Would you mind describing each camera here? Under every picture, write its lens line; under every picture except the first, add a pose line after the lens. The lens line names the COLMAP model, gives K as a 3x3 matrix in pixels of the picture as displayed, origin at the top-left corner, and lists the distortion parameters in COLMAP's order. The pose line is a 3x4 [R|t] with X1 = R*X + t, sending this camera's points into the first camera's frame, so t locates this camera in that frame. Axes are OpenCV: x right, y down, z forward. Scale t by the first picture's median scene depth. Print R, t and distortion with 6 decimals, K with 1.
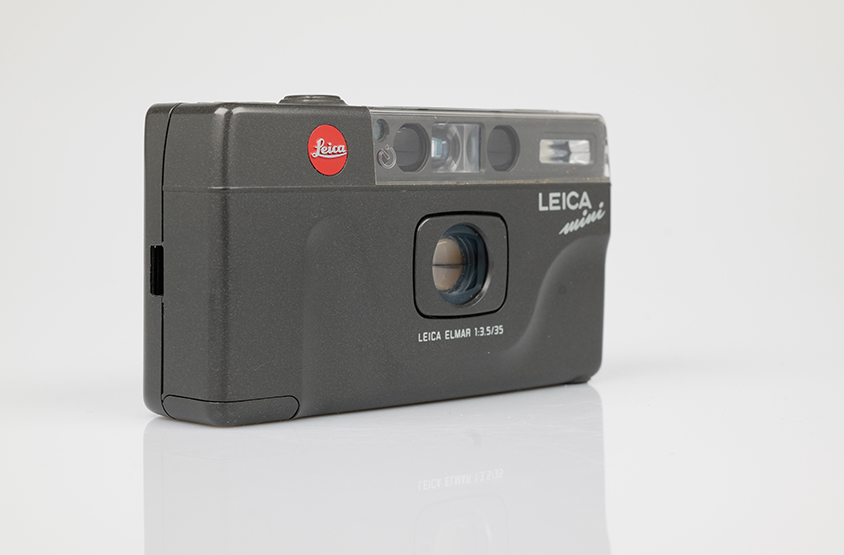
lens RADIAL K [[1730.7, 0, 421.4], [0, 1730.7, 284.4], [0, 0, 1]] dist [-0.017783, 0.000000]
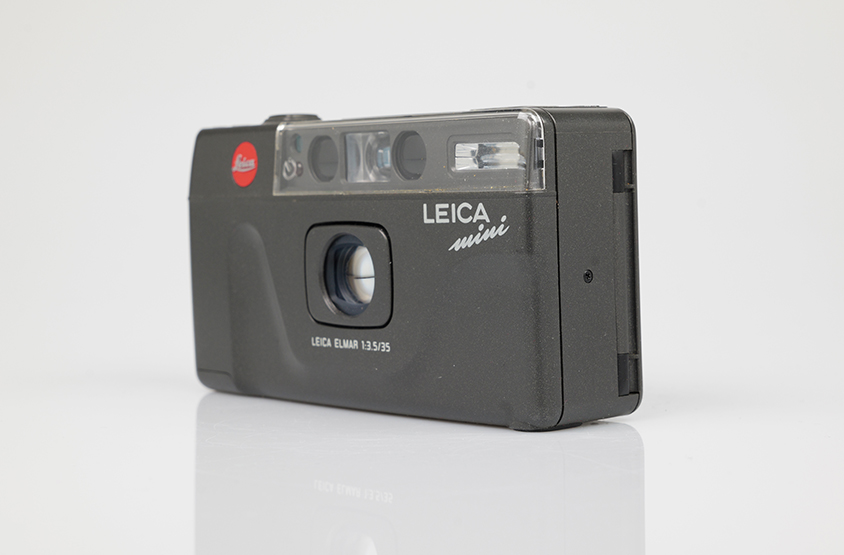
lens RADIAL K [[1730.7, 0, 421.4], [0, 1730.7, 270.3], [0, 0, 1]] dist [-0.017783, 0.000000]
pose [[0.030223, 0.058095, -0.997854, 0.989709], [-0.041834, 0.997508, 0.056807, -0.070524], [0.998667, 0.040027, 0.032578, 0.983517]]
